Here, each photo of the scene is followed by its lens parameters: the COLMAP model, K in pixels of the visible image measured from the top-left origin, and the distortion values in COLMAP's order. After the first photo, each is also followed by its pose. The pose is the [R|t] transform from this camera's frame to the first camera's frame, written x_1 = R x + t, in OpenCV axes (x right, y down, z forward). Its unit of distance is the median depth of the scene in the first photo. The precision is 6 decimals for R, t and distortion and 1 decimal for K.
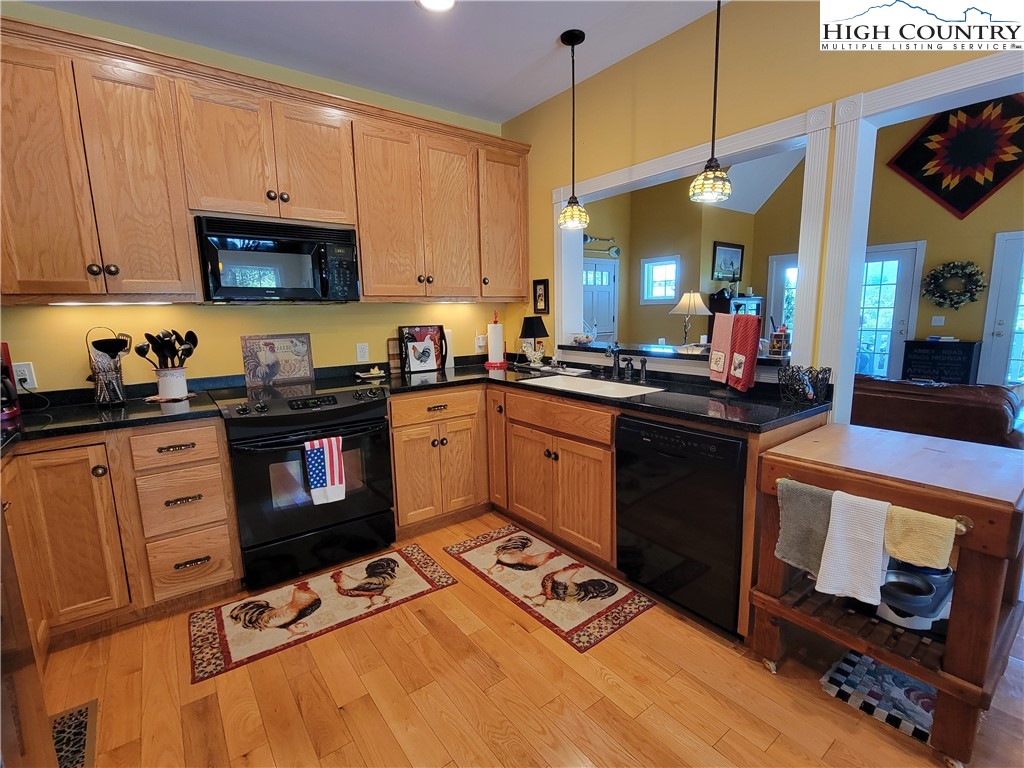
lens RADIAL K [[479.7, 0, 520.8], [0, 479.7, 389.7], [0, 0, 1]] dist [-0.003648, 0.000068]
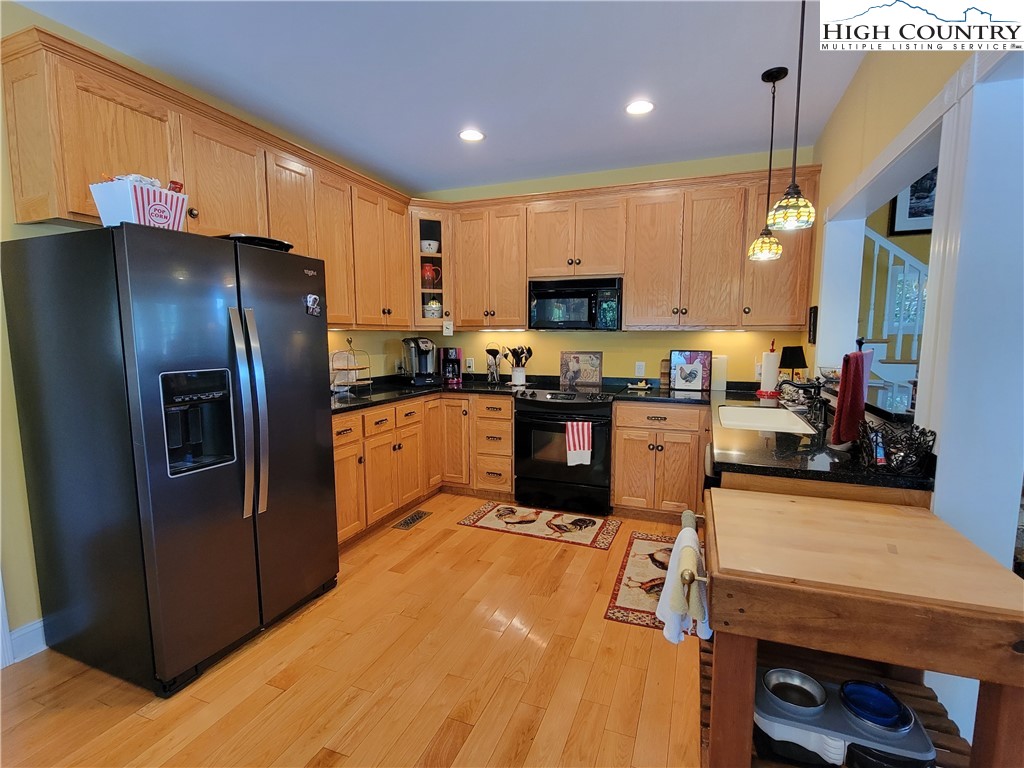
lens RADIAL K [[479.7, 0, 520.8], [0, 479.7, 389.7], [0, 0, 1]] dist [-0.003648, 0.000068]
pose [[0.521682, 0.114166, -0.845467, 0.754918], [-0.150585, 0.987769, 0.040466, -0.035162], [0.839746, 0.106204, 0.532492, 0.080765]]
